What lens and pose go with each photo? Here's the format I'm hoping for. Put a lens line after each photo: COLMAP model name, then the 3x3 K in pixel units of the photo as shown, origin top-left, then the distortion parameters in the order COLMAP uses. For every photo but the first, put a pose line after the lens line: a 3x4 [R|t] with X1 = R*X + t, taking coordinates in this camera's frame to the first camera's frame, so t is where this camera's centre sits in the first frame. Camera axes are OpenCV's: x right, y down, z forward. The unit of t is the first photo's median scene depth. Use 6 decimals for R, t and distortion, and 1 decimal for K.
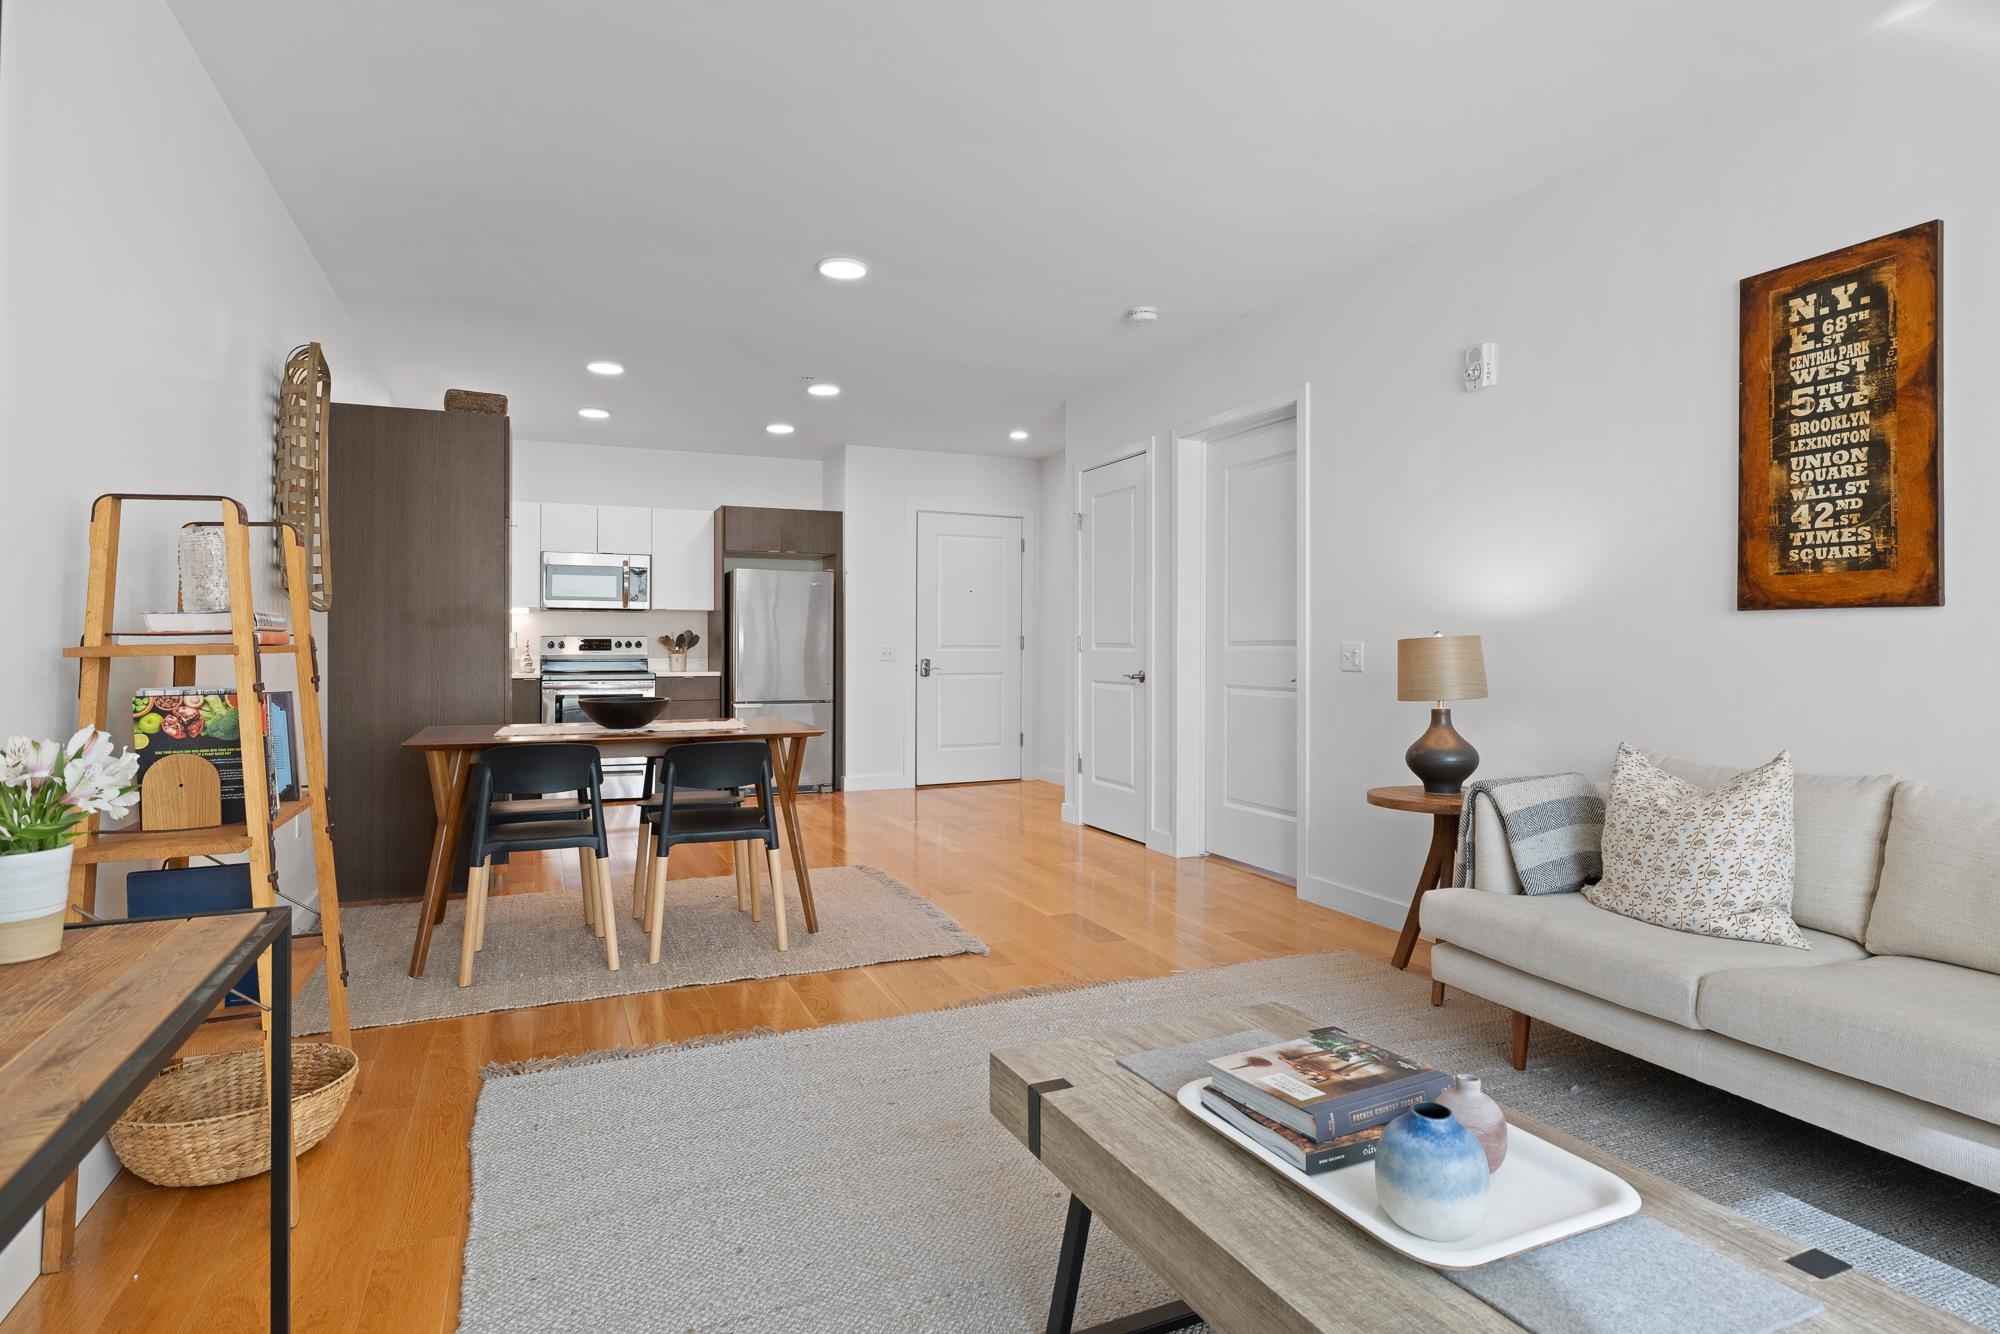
lens RADIAL K [[1074.1, 0, 991.8], [0, 1074.1, 642.7], [0, 0, 1]] dist [0.009790, -0.001311]
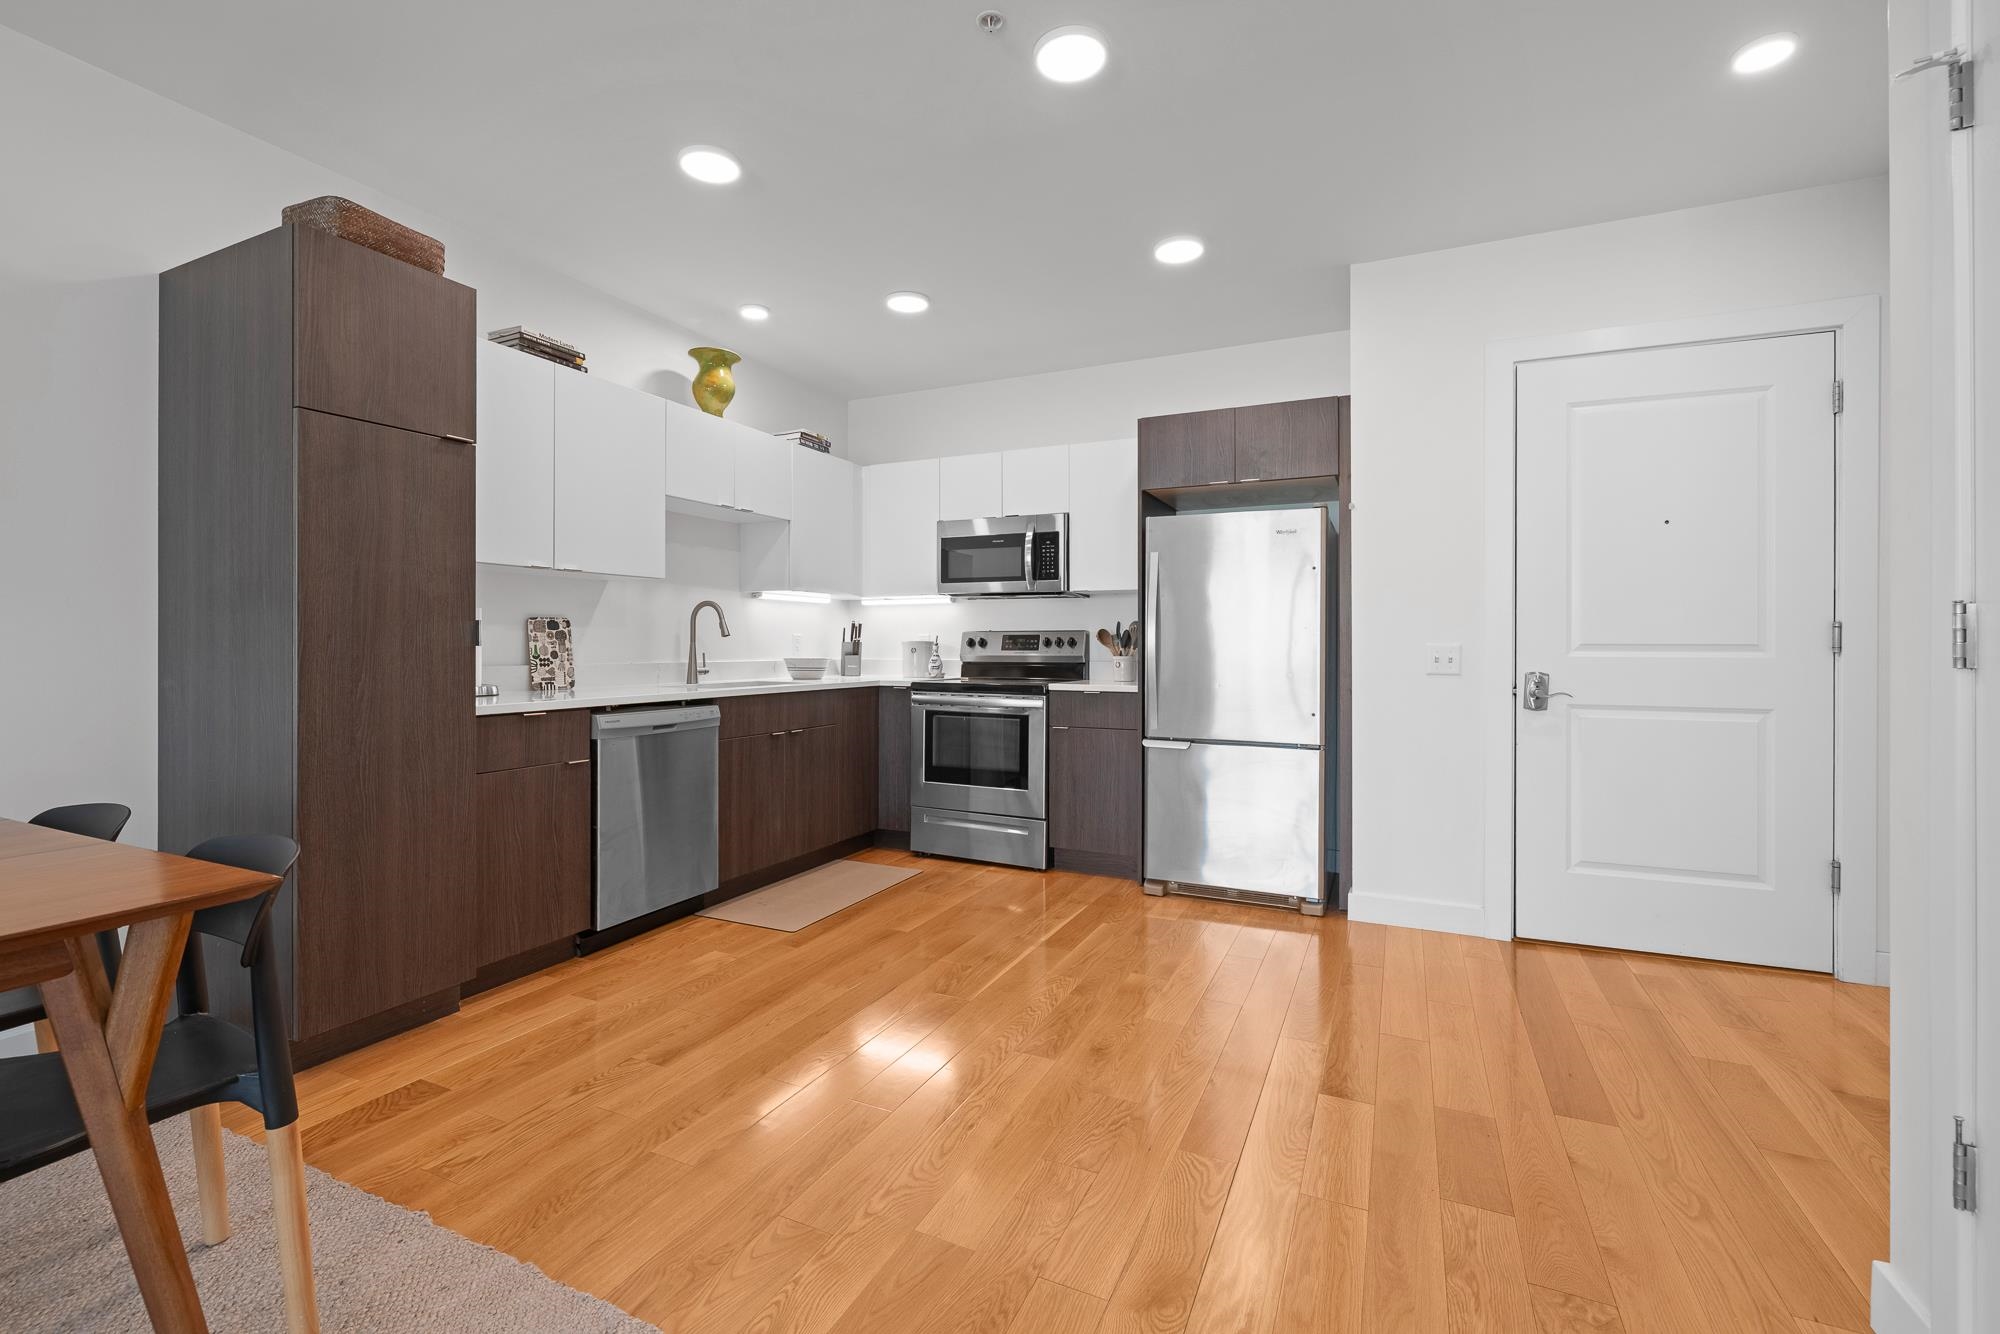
lens RADIAL K [[867.1, 0, 987.1], [0, 867.1, 642.4], [0, 0, 1]] dist [-0.000842, -0.000931]
pose [[0.660993, -0.000971, -0.750392, 0.076545], [0.000917, 0.999999, -0.000485, 0.002249], [0.750392, -0.000368, 0.660993, 0.676731]]
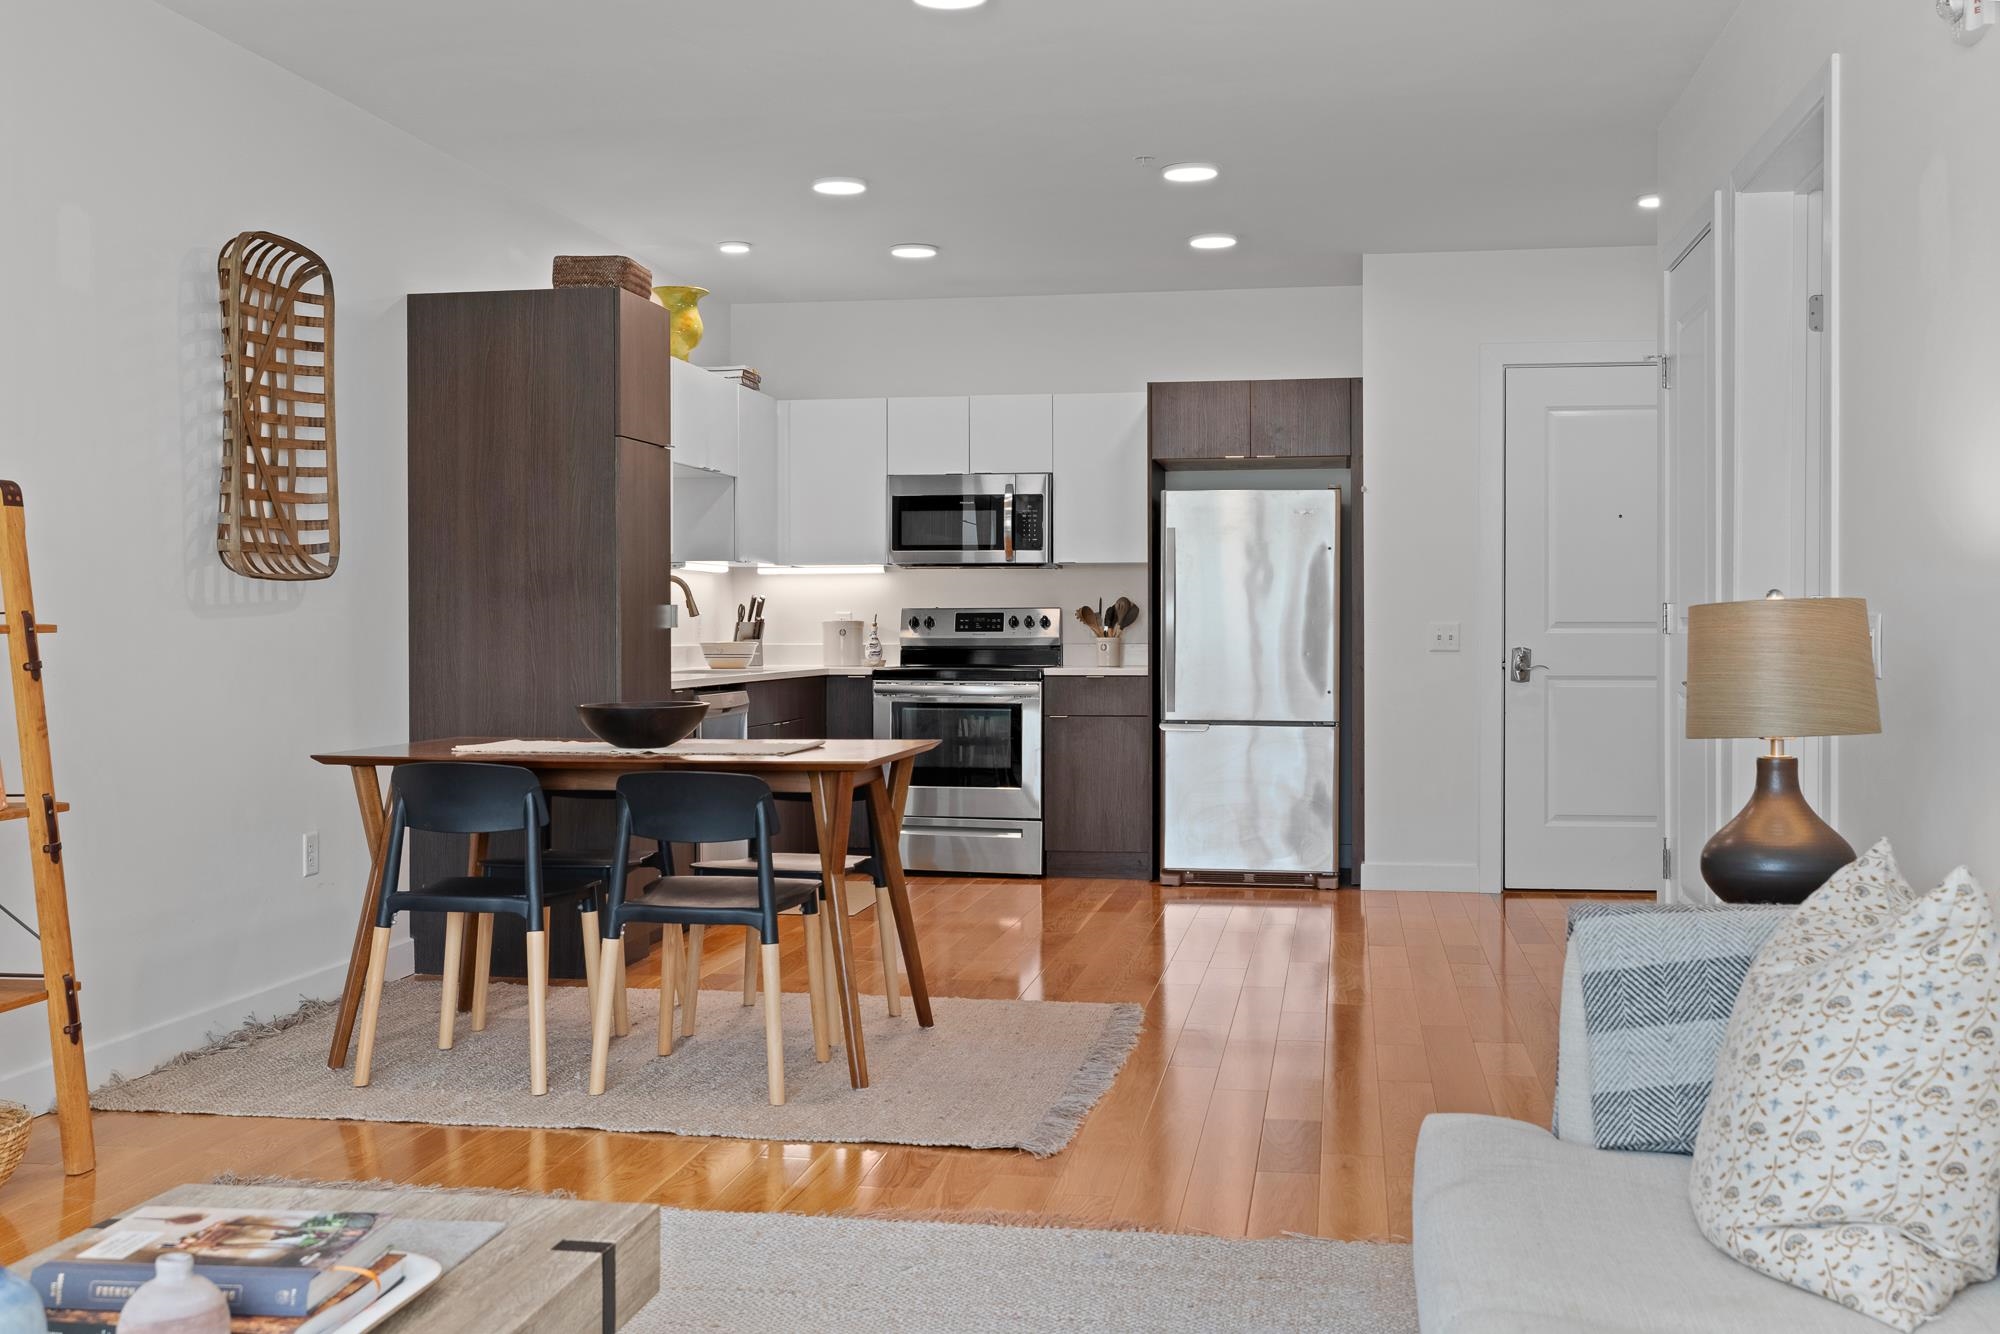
lens RADIAL K [[1995.8, 0, 959.9], [0, 1995.8, 641.3], [0, 0, 1]] dist [0.002733, 0.000000]
pose [[0.831083, 0.002517, -0.556143, 0.299715], [0.003887, 0.999939, 0.010334, 0.000947], [0.556135, -0.010750, 0.831022, 0.047826]]
